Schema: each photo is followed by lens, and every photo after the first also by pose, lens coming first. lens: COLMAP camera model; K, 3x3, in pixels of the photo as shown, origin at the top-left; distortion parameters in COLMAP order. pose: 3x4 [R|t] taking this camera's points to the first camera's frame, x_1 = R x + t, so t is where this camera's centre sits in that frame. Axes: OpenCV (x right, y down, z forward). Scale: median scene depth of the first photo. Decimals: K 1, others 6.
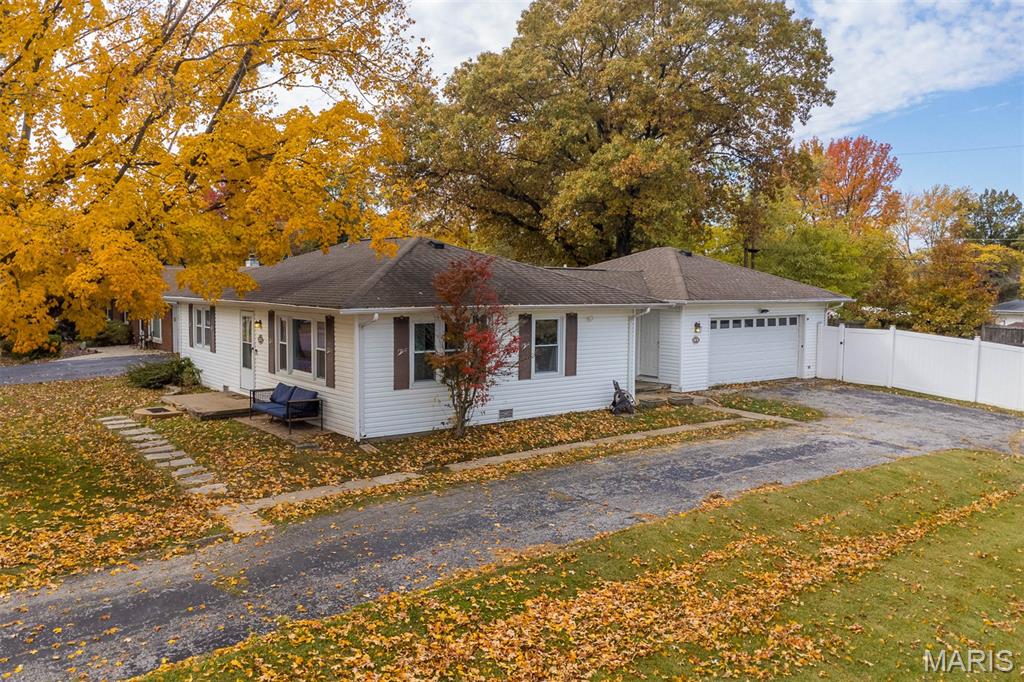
lens RADIAL K [[835.6, 0, 466.3], [0, 835.6, 328.1], [0, 0, 1]] dist [0.007658, 0.002290]
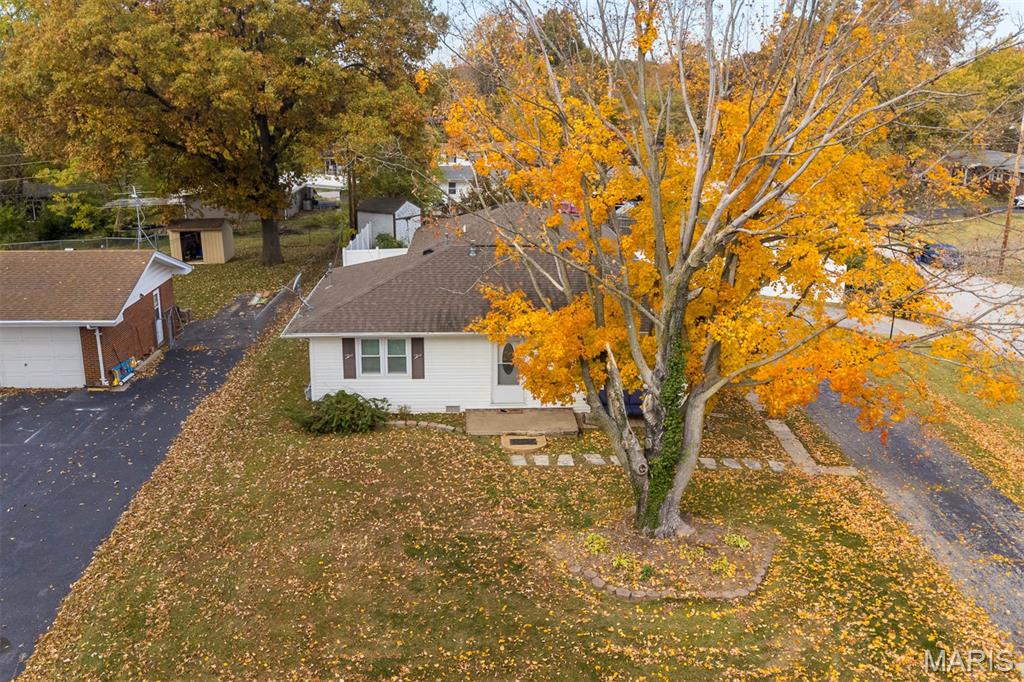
lens RADIAL K [[914.6, 0, 491.2], [0, 914.6, 359.7], [0, 0, 1]] dist [0.008085, 0.001350]
pose [[0.559378, -0.248730, 0.790715, -1.378449], [0.048555, 0.962112, 0.268295, -0.354459], [-0.827489, -0.111685, 0.550261, 0.358106]]
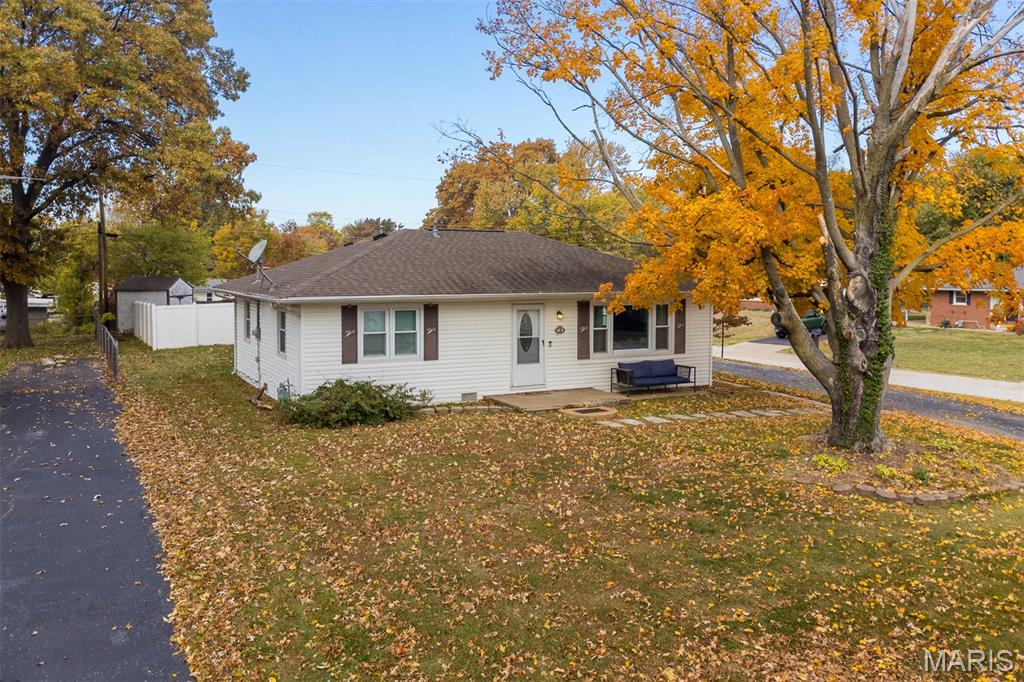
lens RADIAL K [[835.6, 0, 466.3], [0, 835.6, 328.1], [0, 0, 1]] dist [0.007658, 0.002290]
pose [[0.166867, -0.079303, 0.982785, -1.345393], [0.053039, 0.996039, 0.071367, -0.073085], [-0.984552, 0.040217, 0.170412, 0.983445]]
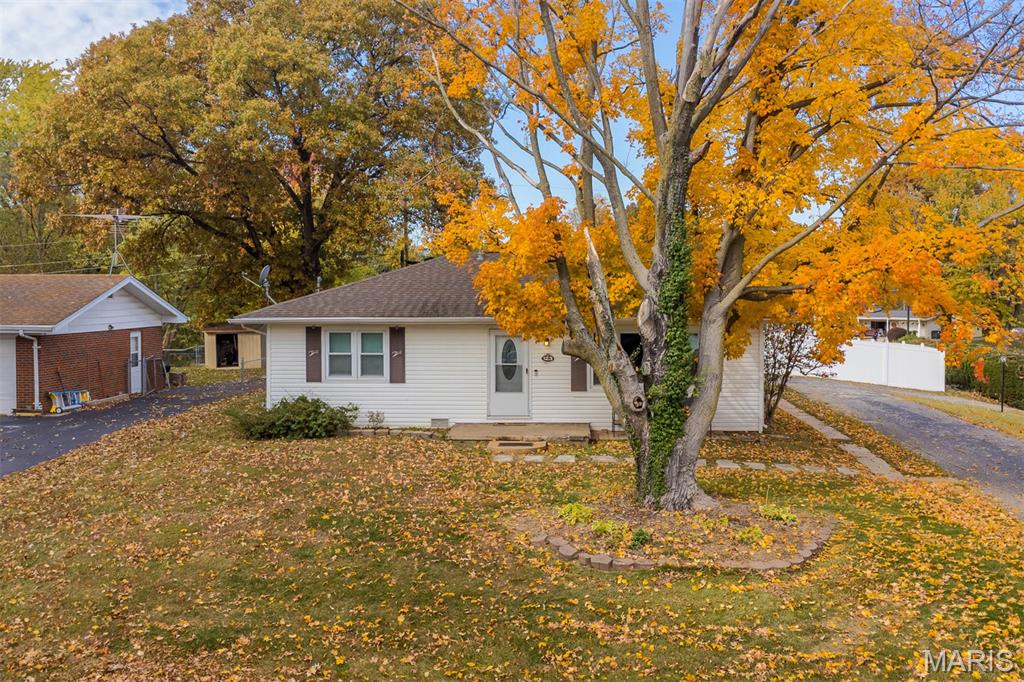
lens RADIAL K [[927.7, 0, 550.6], [0, 927.7, 339.8], [0, 0, 1]] dist [0.005819, 0.007845]
pose [[0.601339, -0.047052, 0.797608, -1.144520], [0.047302, 0.998610, 0.023247, -0.034339], [-0.797593, 0.023749, 0.602729, 0.373699]]
